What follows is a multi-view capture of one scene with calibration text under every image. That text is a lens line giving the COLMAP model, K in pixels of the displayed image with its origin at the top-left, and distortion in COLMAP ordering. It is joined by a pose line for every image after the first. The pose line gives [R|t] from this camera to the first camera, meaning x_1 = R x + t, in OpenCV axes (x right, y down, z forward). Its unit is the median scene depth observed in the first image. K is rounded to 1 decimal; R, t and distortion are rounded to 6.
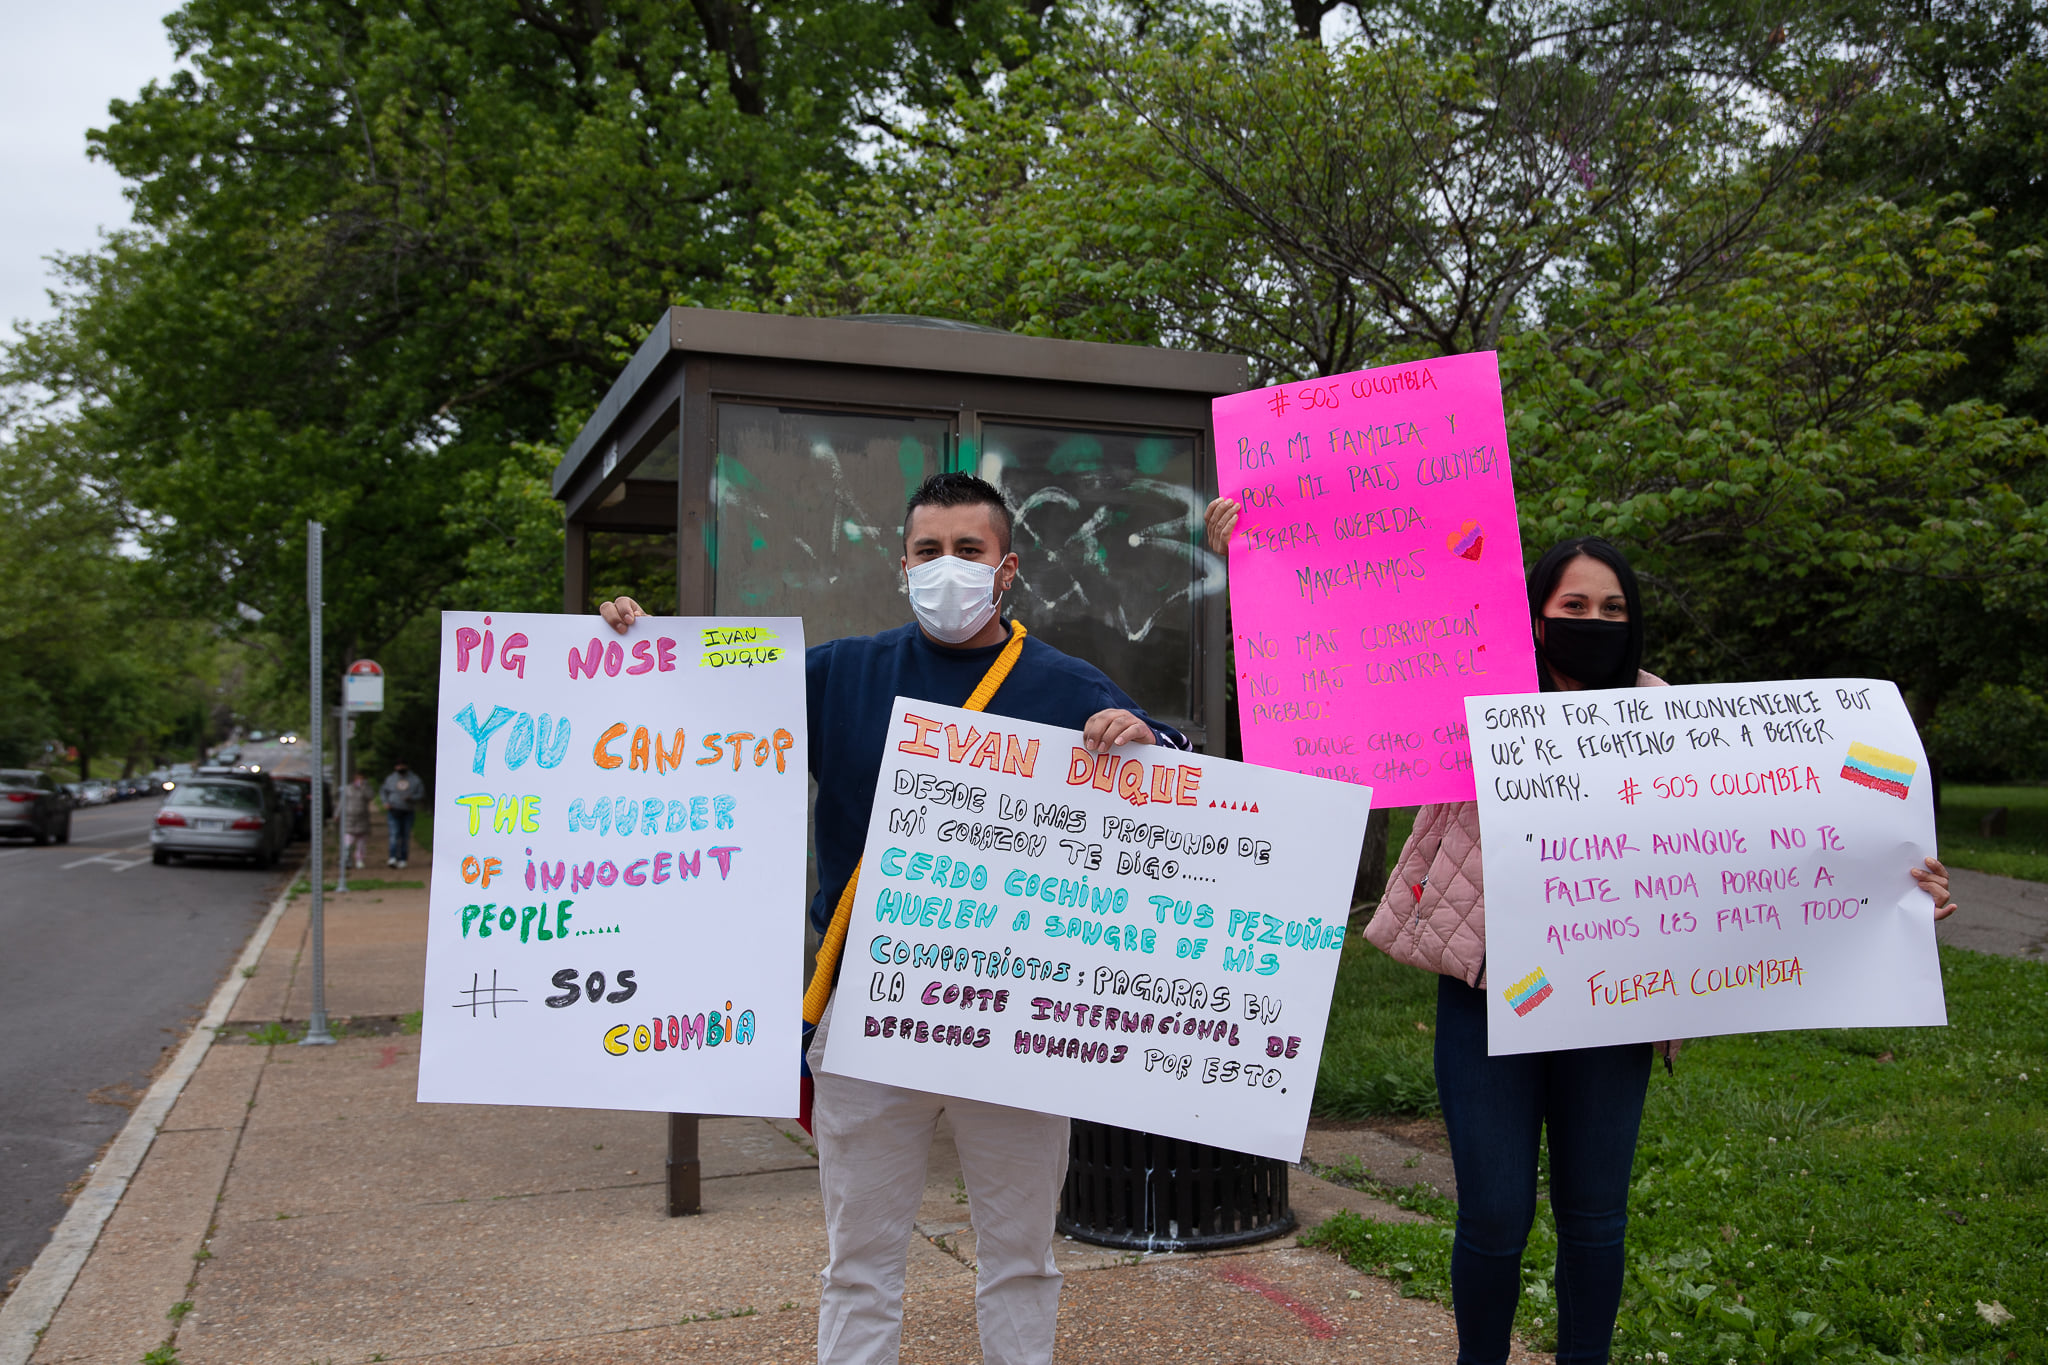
lens RADIAL K [[1849.8, 0, 1024.0], [0, 1849.8, 682.5], [0, 0, 1]] dist [-0.009649, 0.008908]
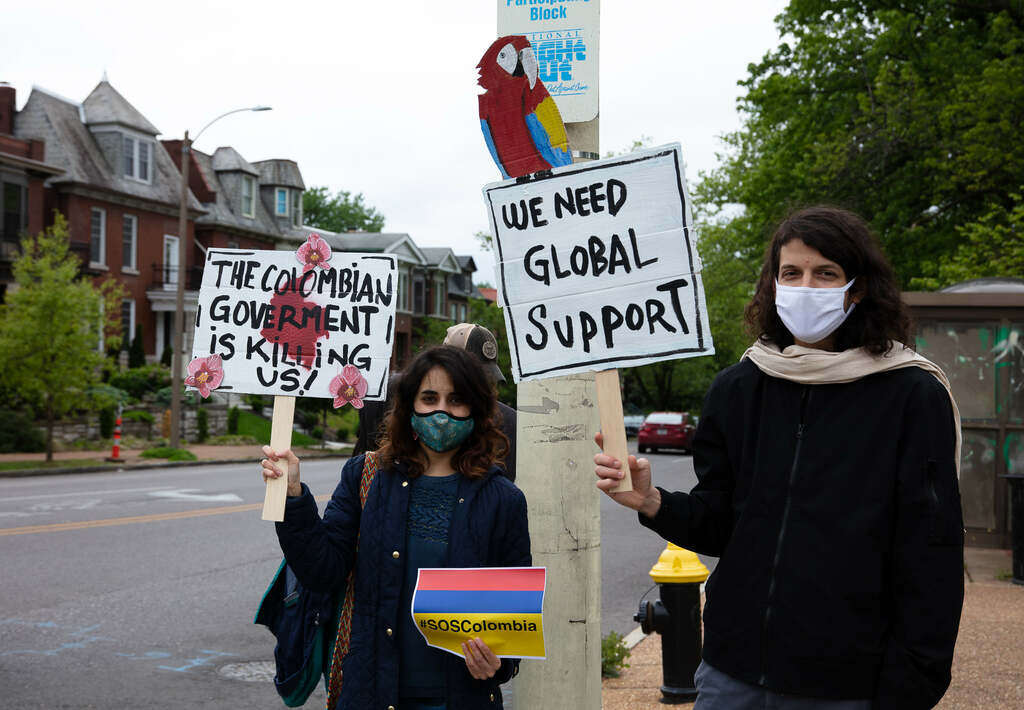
lens RADIAL K [[1548.1, 0, 512.0], [0, 1548.1, 355.0], [0, 0, 1]] dist [0.057386, 0.086884]
pose [[0.819871, 0.006582, -0.572511, 0.223011], [-0.001251, 0.999952, 0.009706, -0.032074], [0.572547, -0.007241, 0.819840, -0.451239]]
